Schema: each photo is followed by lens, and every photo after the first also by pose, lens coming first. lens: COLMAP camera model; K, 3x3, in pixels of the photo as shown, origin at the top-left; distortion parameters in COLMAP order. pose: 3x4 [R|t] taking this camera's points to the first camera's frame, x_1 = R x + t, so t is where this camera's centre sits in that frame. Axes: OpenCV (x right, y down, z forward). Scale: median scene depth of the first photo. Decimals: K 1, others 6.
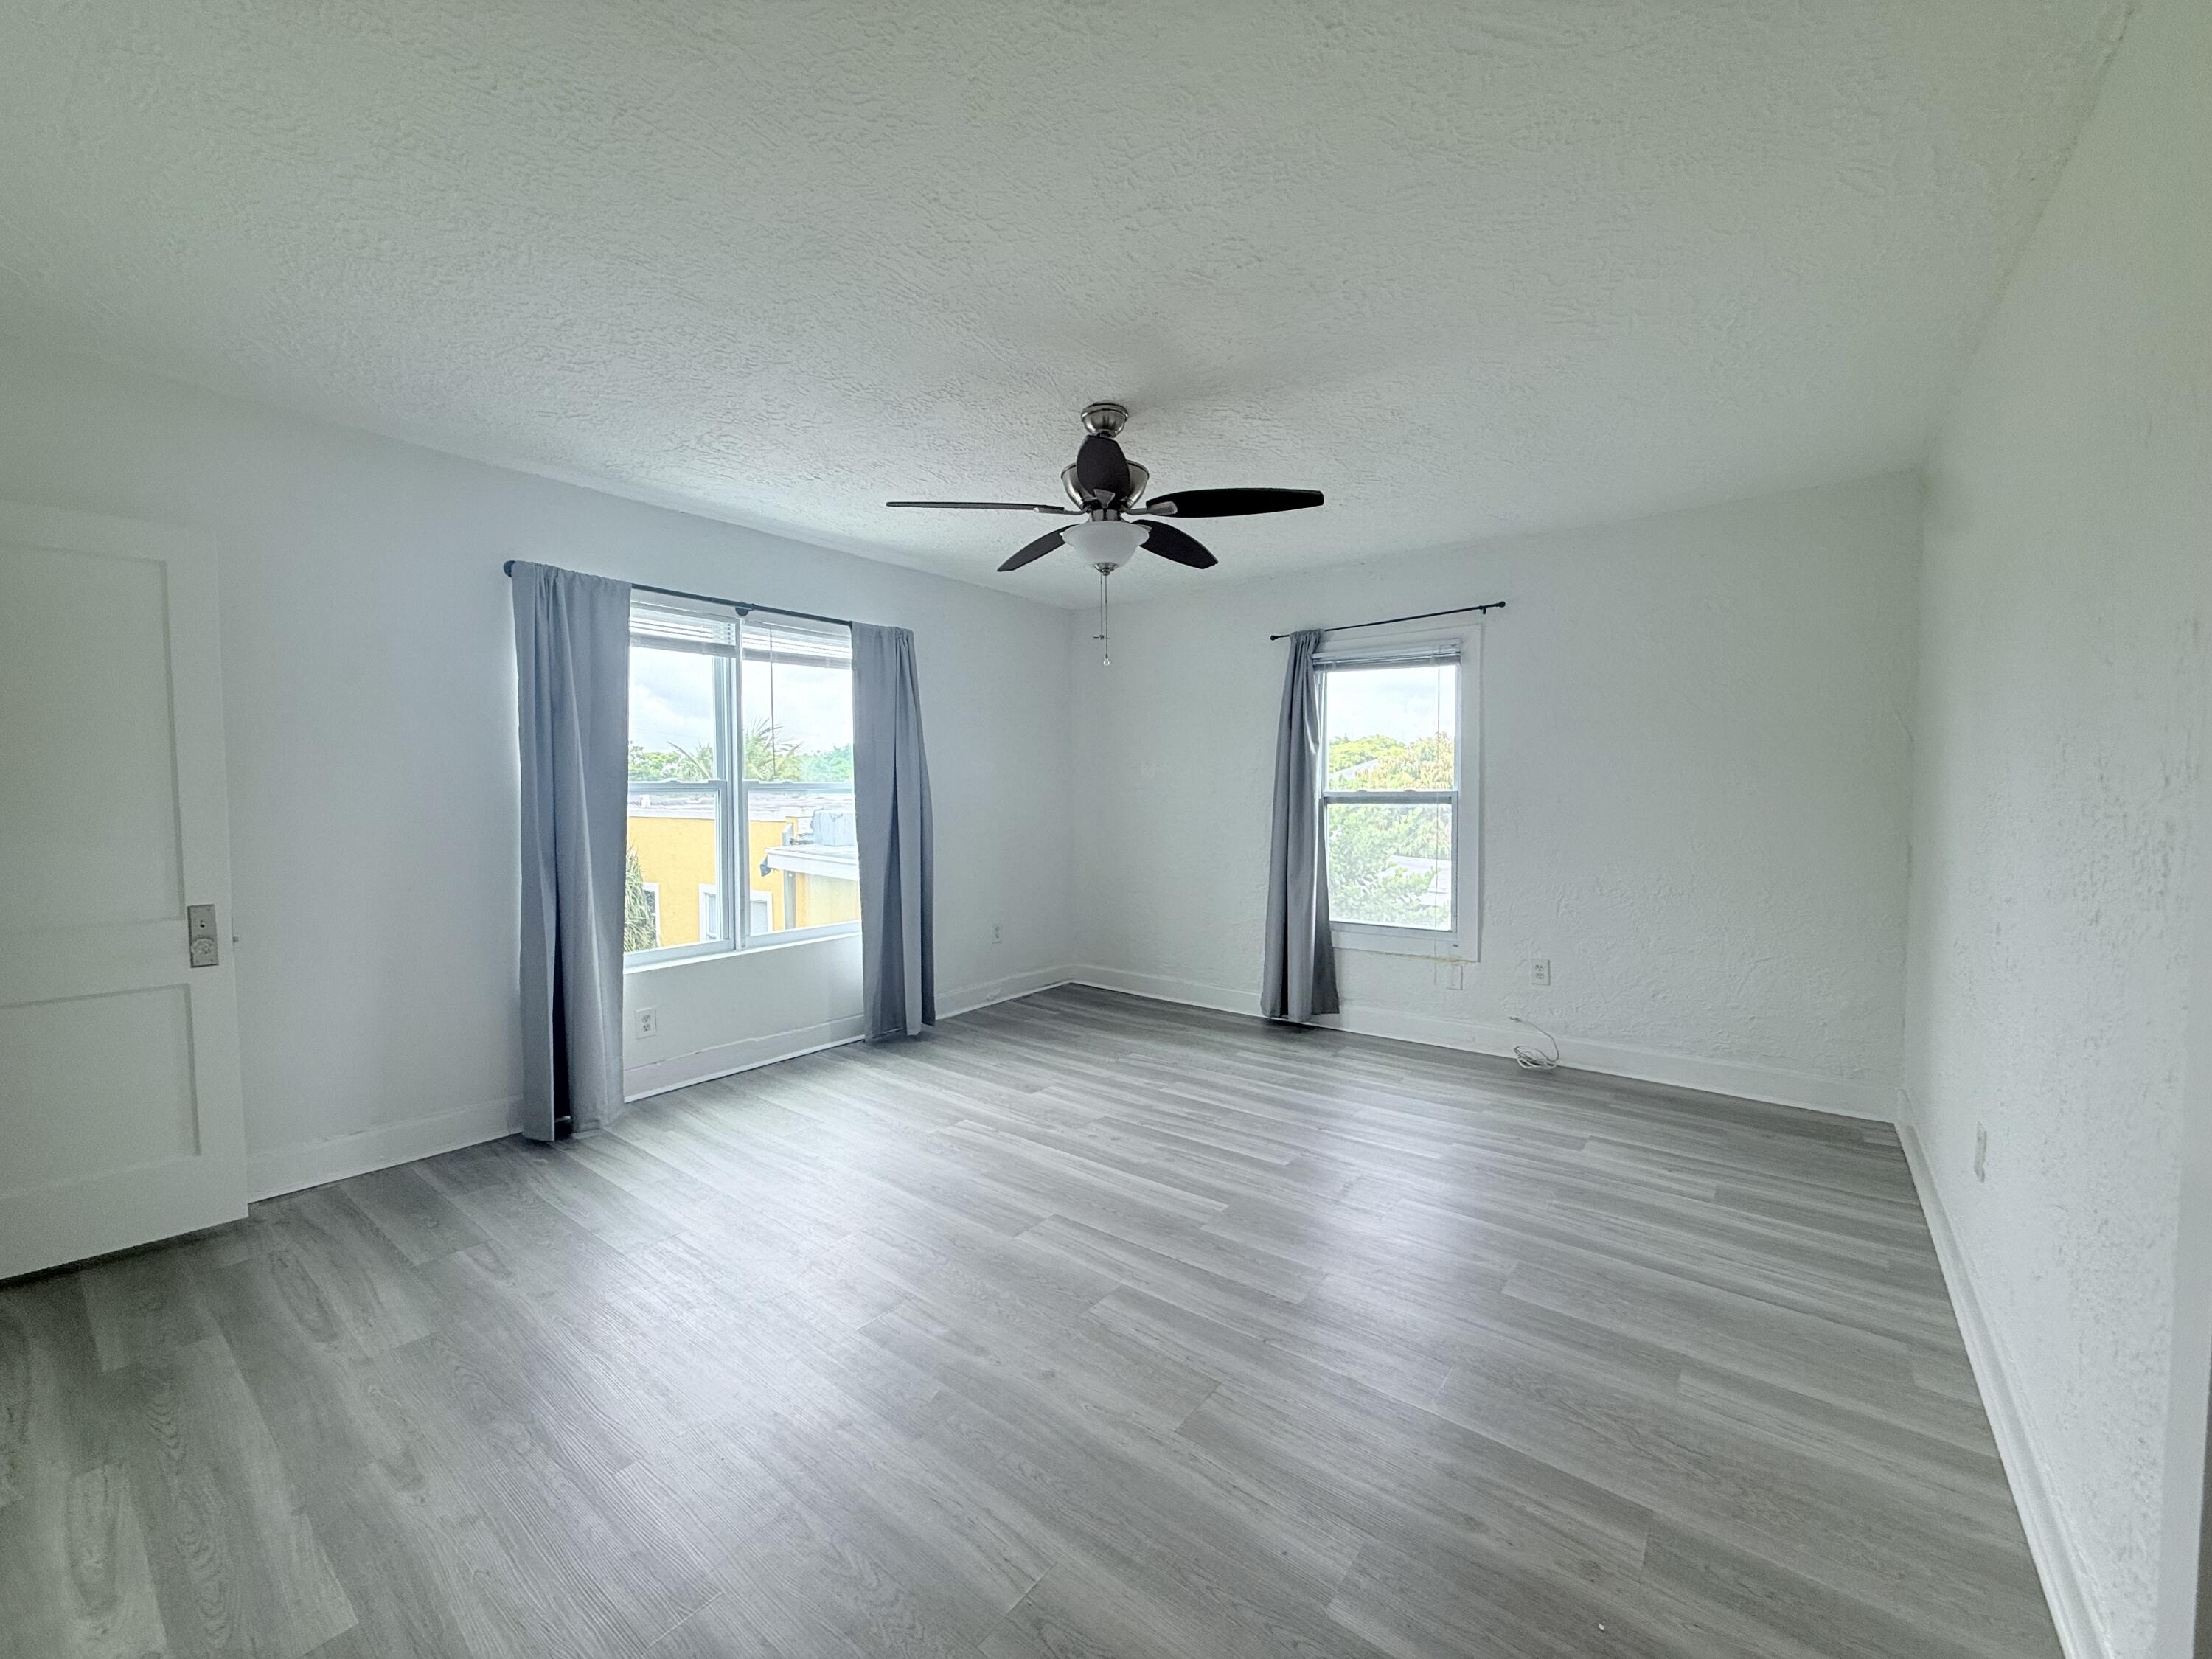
lens RADIAL K [[881.8, 0, 1115.2], [0, 881.8, 826.9], [0, 0, 1]] dist [0.002717, 0.000112]
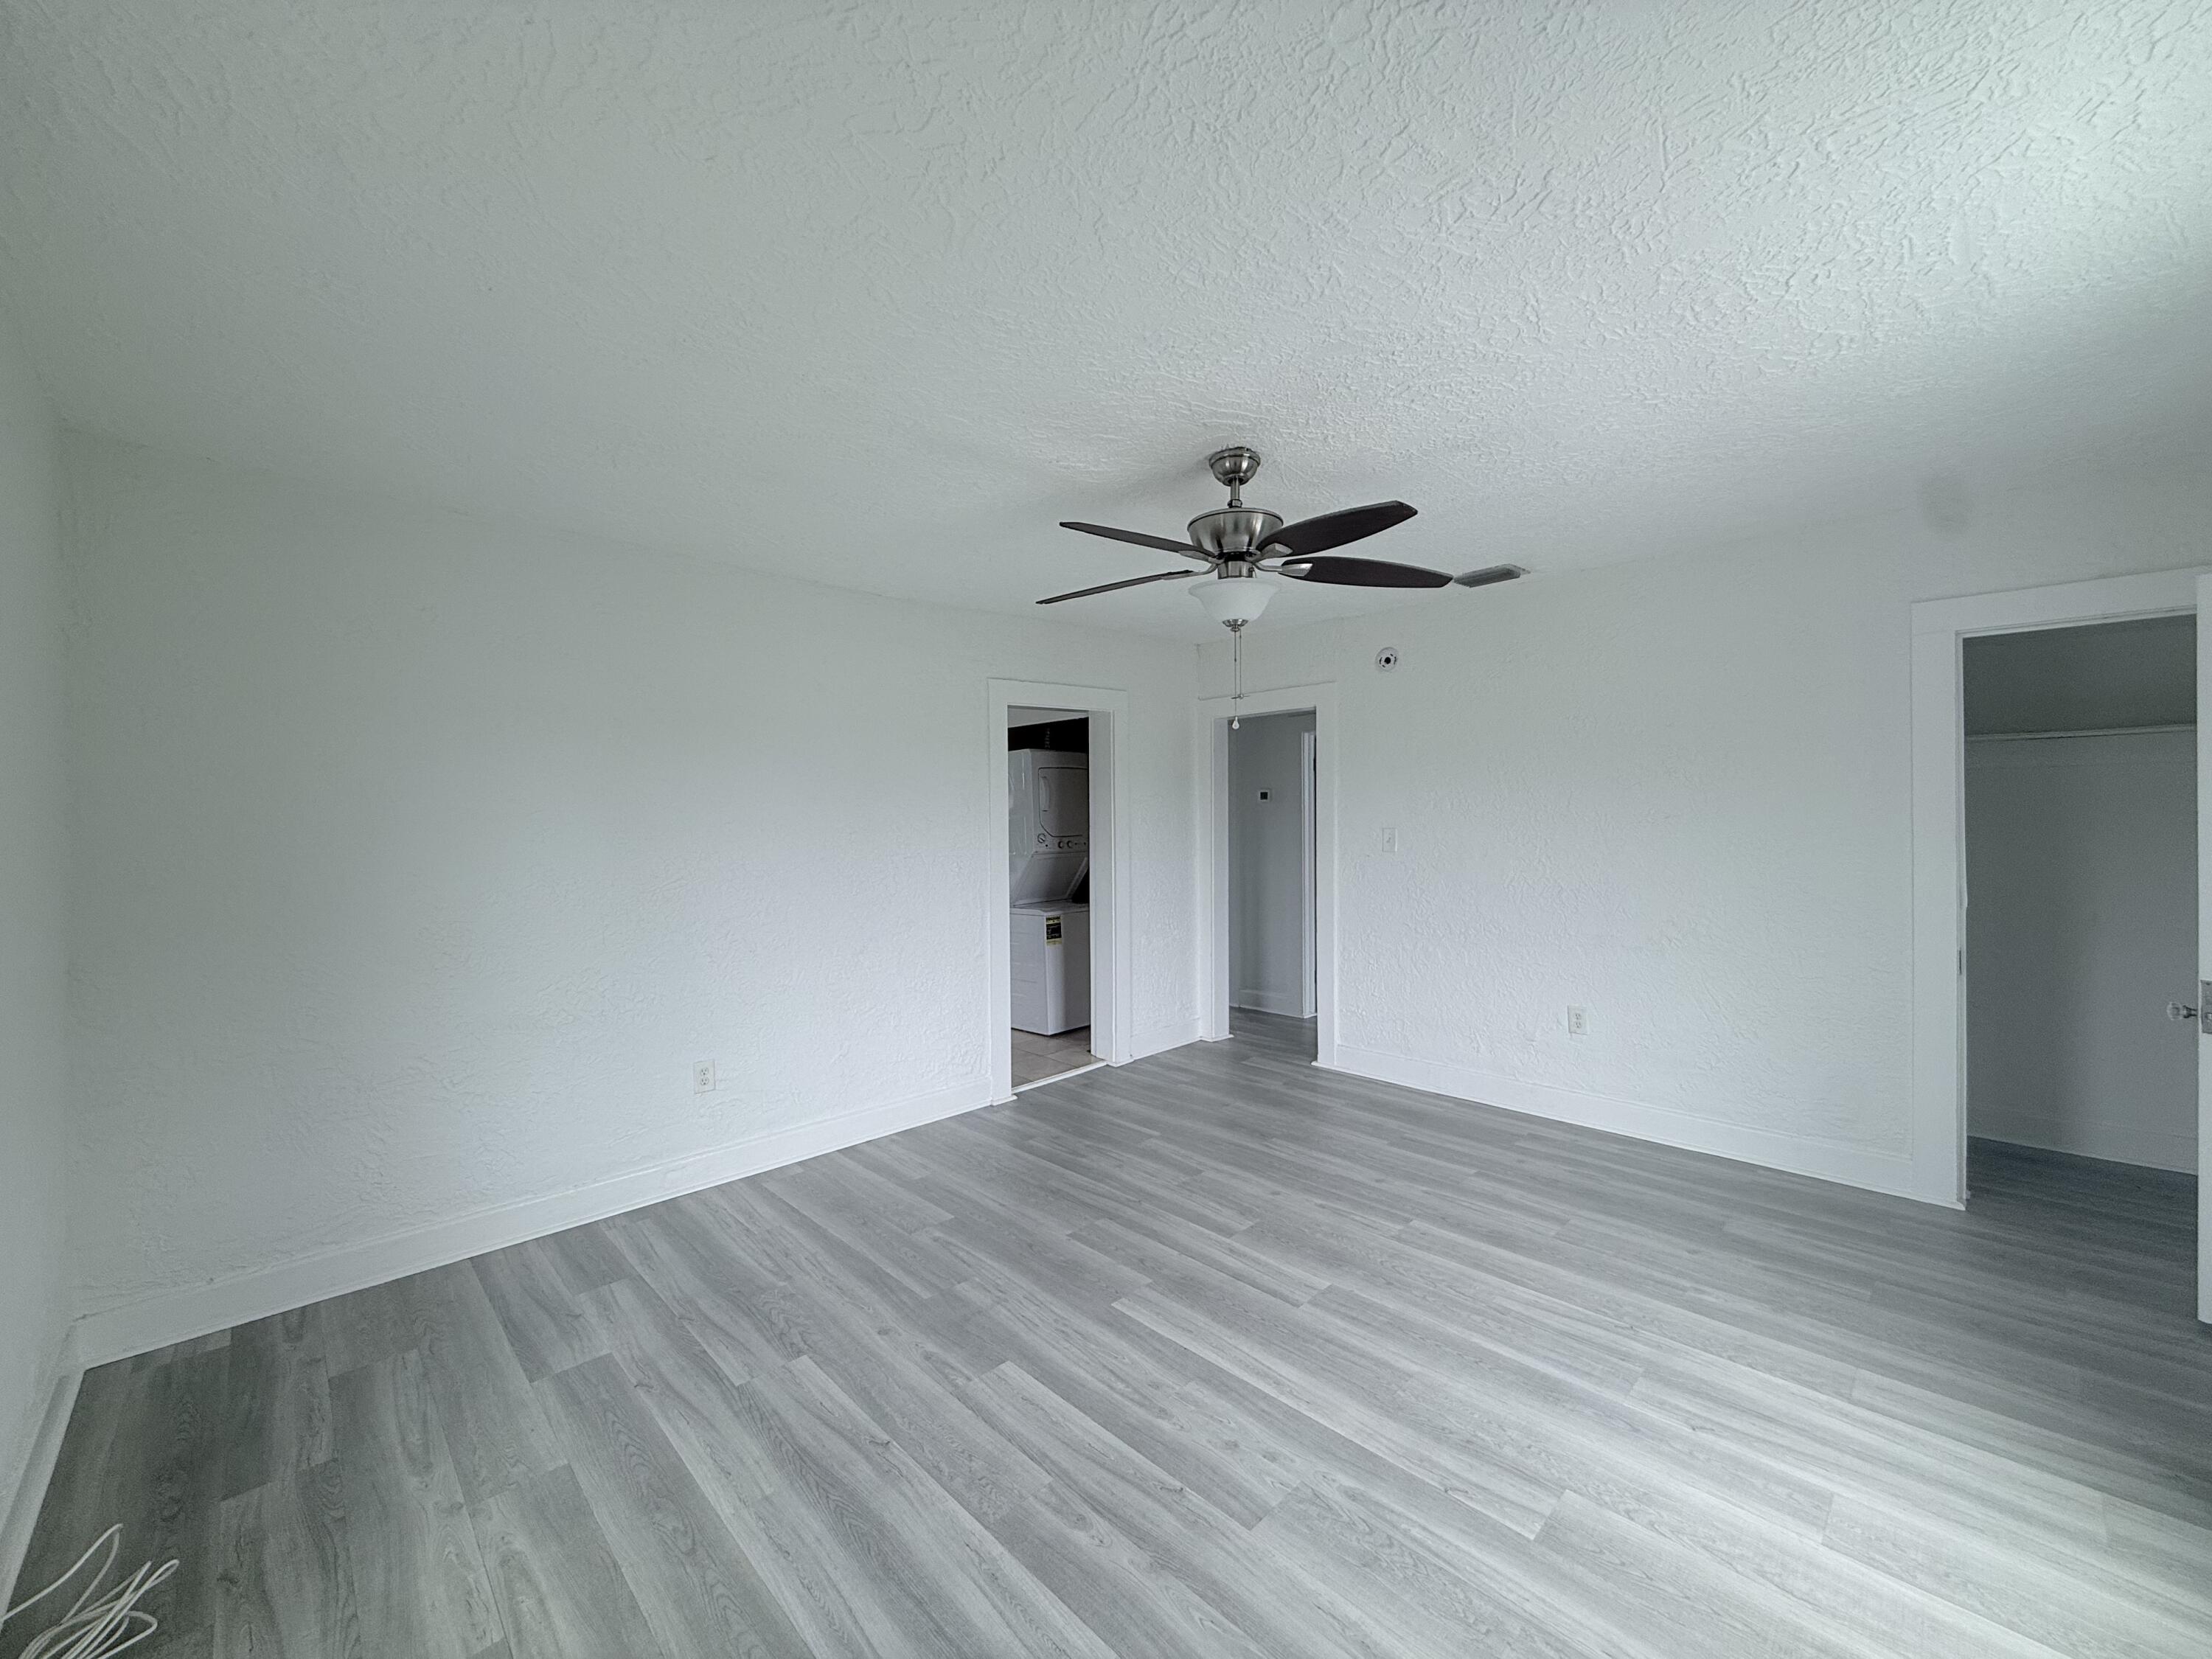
lens RADIAL K [[881.8, 0, 1104.6], [0, 881.8, 830.2], [0, 0, 1]] dist [0.002717, 0.000112]
pose [[-0.988210, 0.012727, 0.152574, -0.012904], [0.021581, 0.998169, 0.056514, -0.122696], [-0.151575, 0.059140, -0.986675, 1.818913]]
